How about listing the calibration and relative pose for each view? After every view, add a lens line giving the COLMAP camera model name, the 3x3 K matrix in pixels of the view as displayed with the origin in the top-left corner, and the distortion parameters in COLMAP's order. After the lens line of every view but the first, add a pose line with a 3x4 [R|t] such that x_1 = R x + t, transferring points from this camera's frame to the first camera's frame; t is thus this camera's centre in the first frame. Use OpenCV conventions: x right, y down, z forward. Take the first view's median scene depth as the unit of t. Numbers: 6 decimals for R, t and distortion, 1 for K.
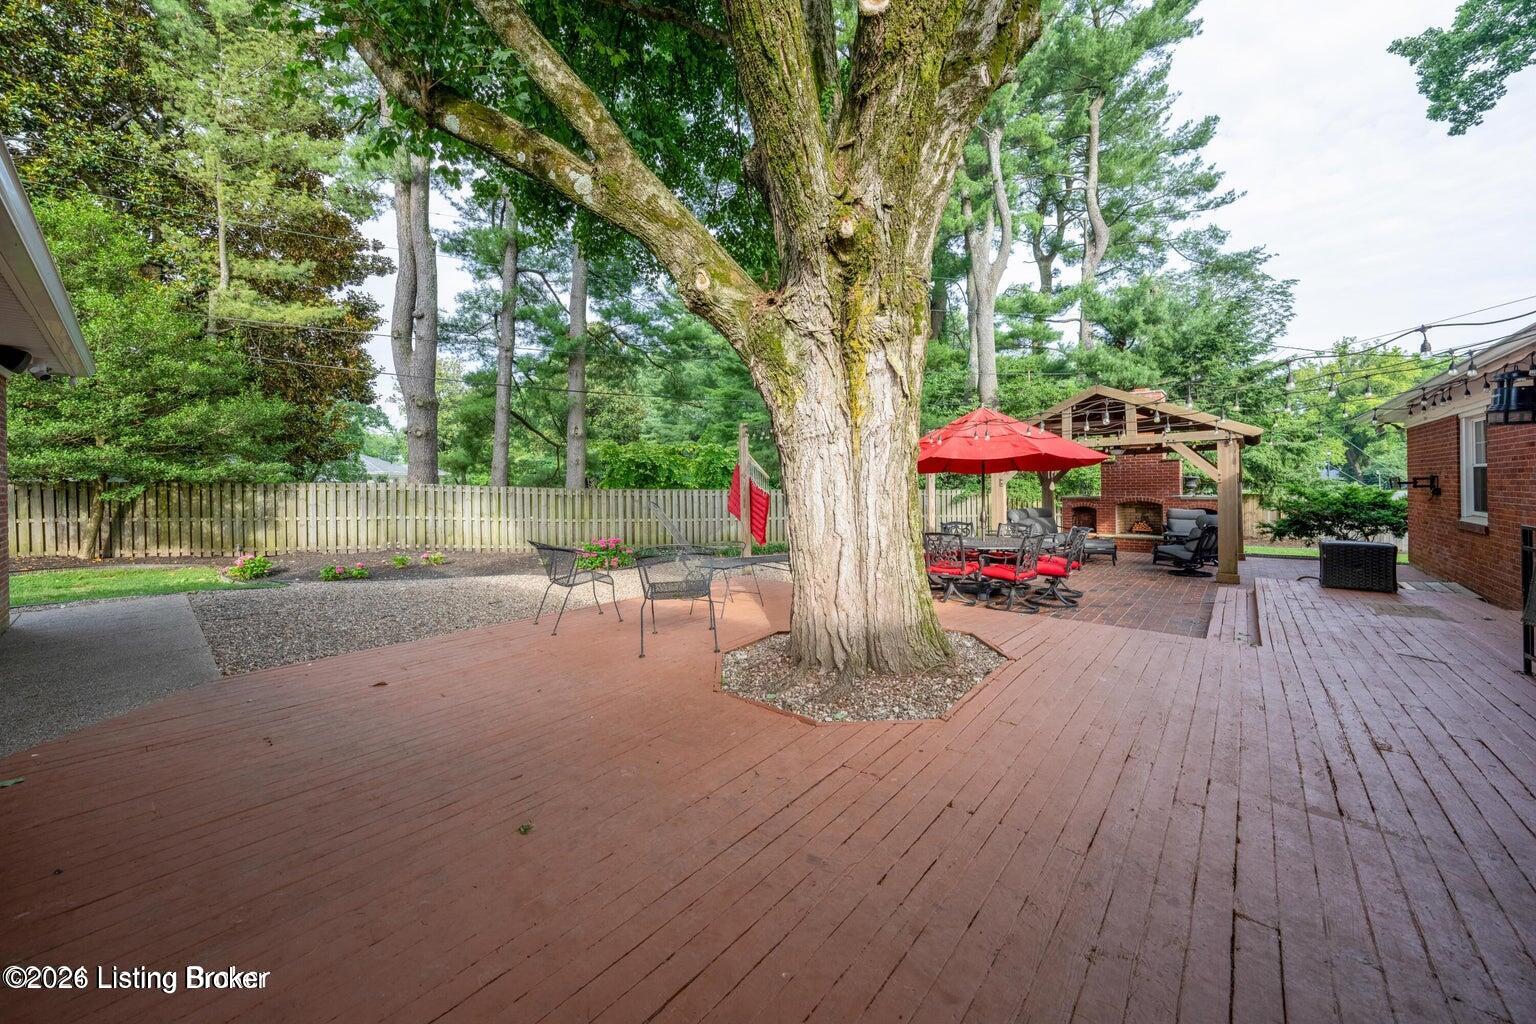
lens RADIAL K [[540.0, 0, 766.6], [0, 540.0, 504.1], [0, 0, 1]] dist [-0.012207, 0.000013]
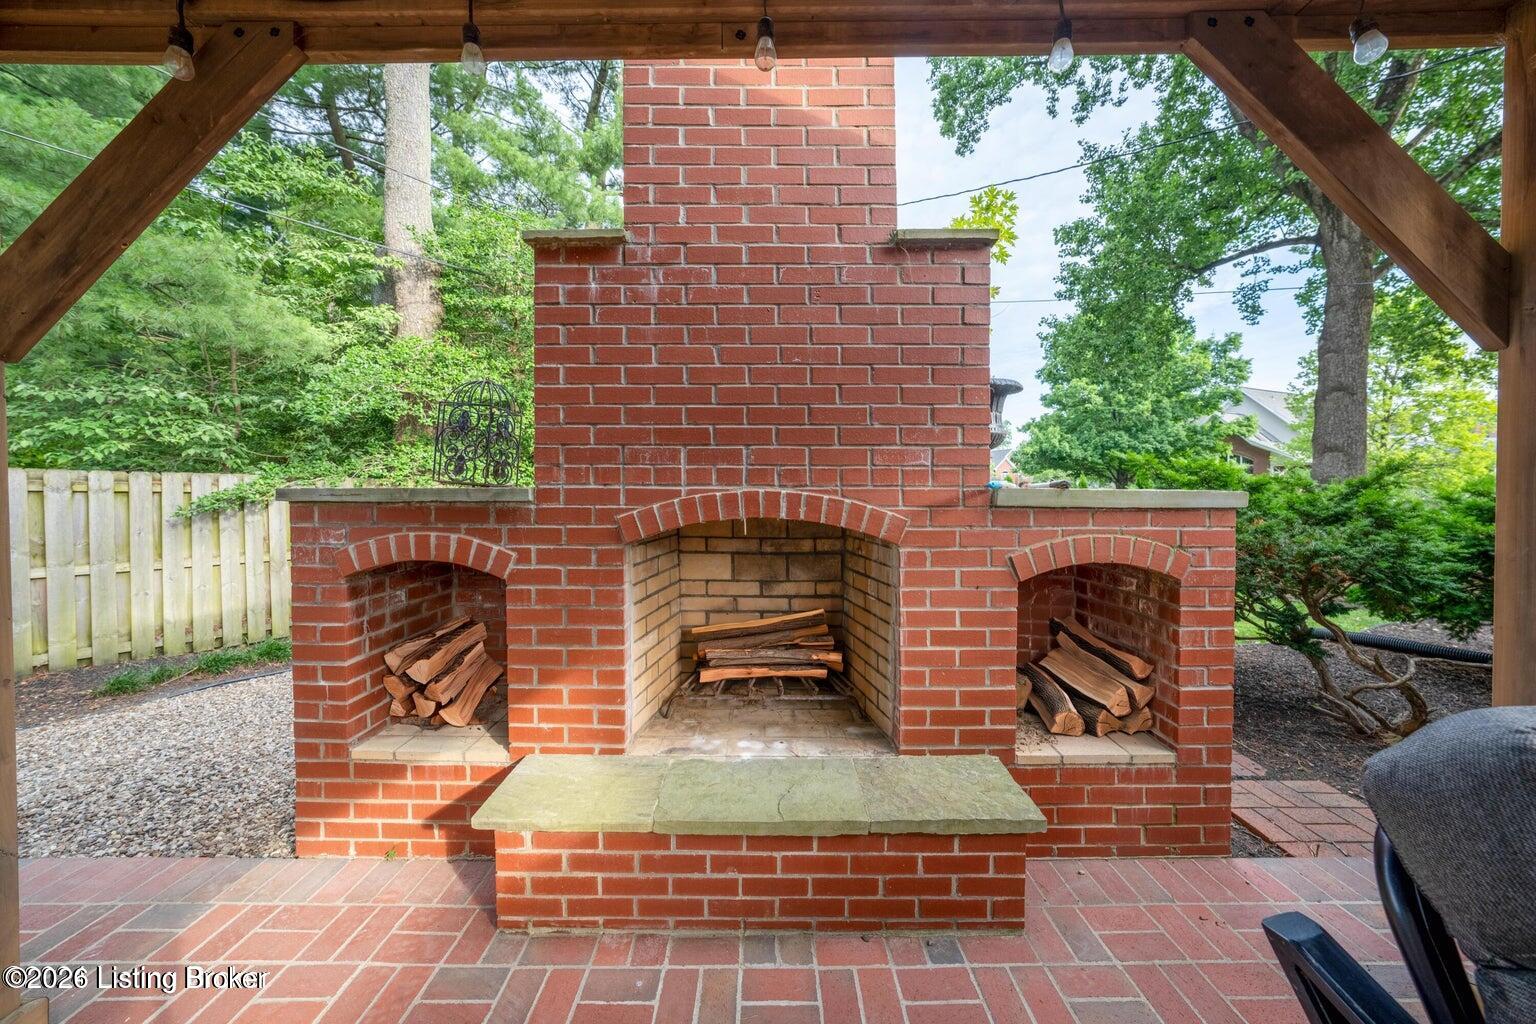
lens RADIAL K [[540.0, 0, 766.6], [0, 540.0, 504.1], [0, 0, 1]] dist [-0.012207, 0.000013]
pose [[0.745201, -0.000582, 0.666840, 0.379565], [0.004701, 0.999979, -0.004380, -0.005976], [-0.666824, 0.006399, 0.745188, 0.565854]]
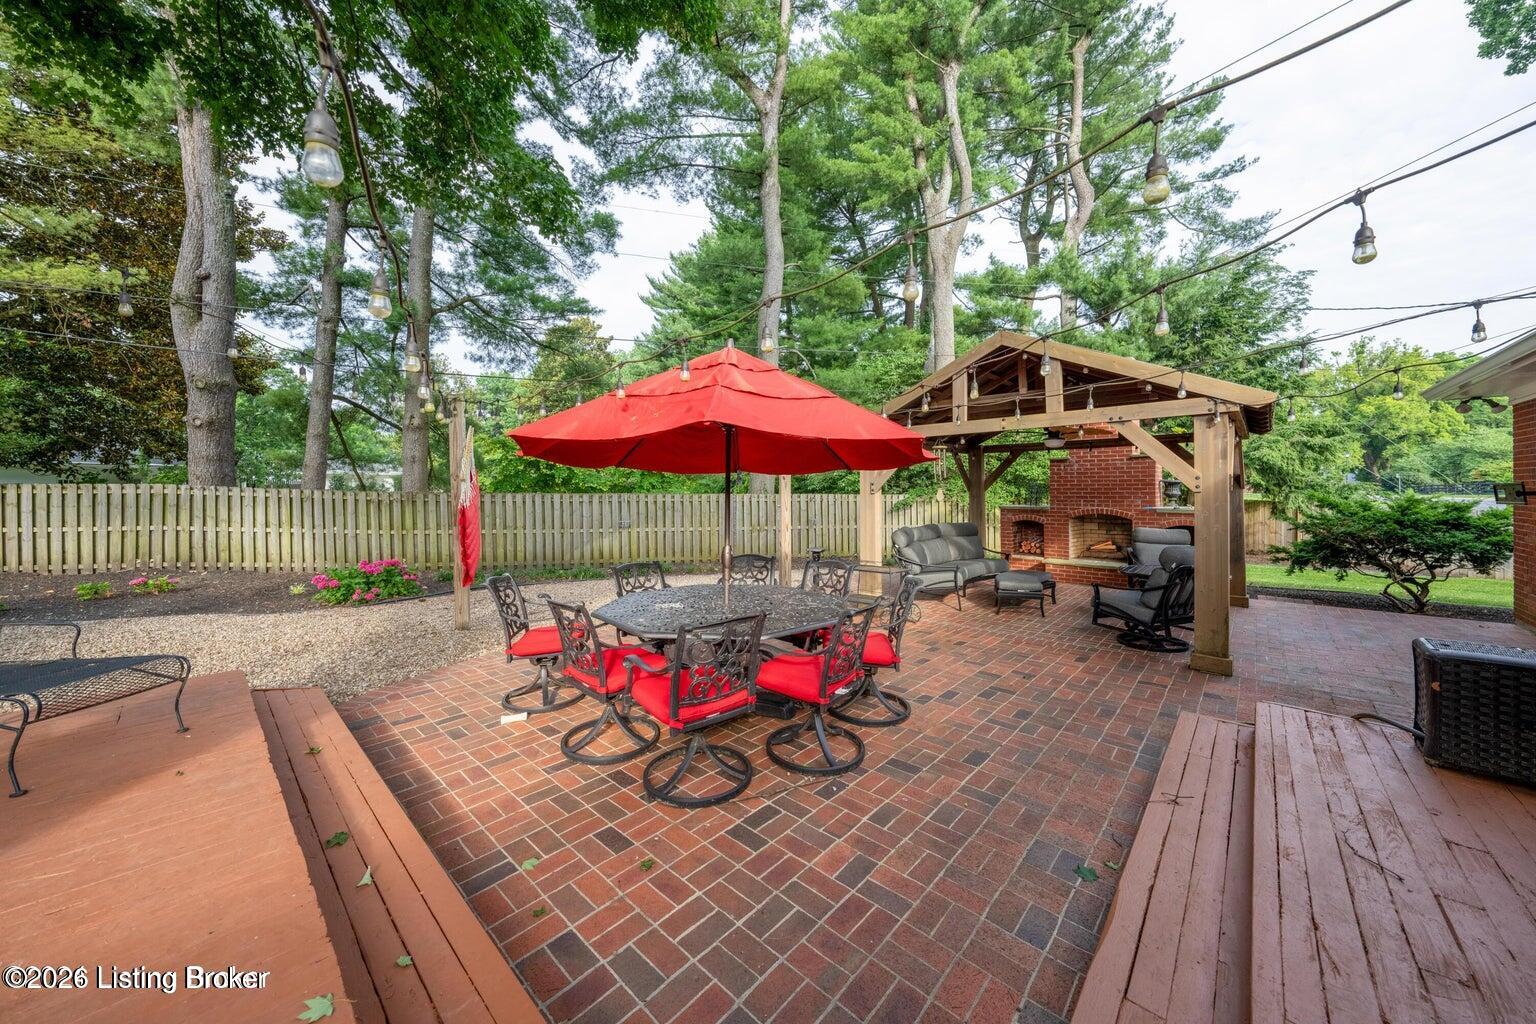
lens RADIAL K [[533.4, 0, 769.2], [0, 533.4, 504.8], [0, 0, 1]] dist [-0.016392, 0.002395]
pose [[0.999825, 0.004928, -0.018024, 0.168770], [-0.004928, 0.999988, -0.000003, -0.010082], [0.018024, 0.000092, 0.999838, 0.181624]]
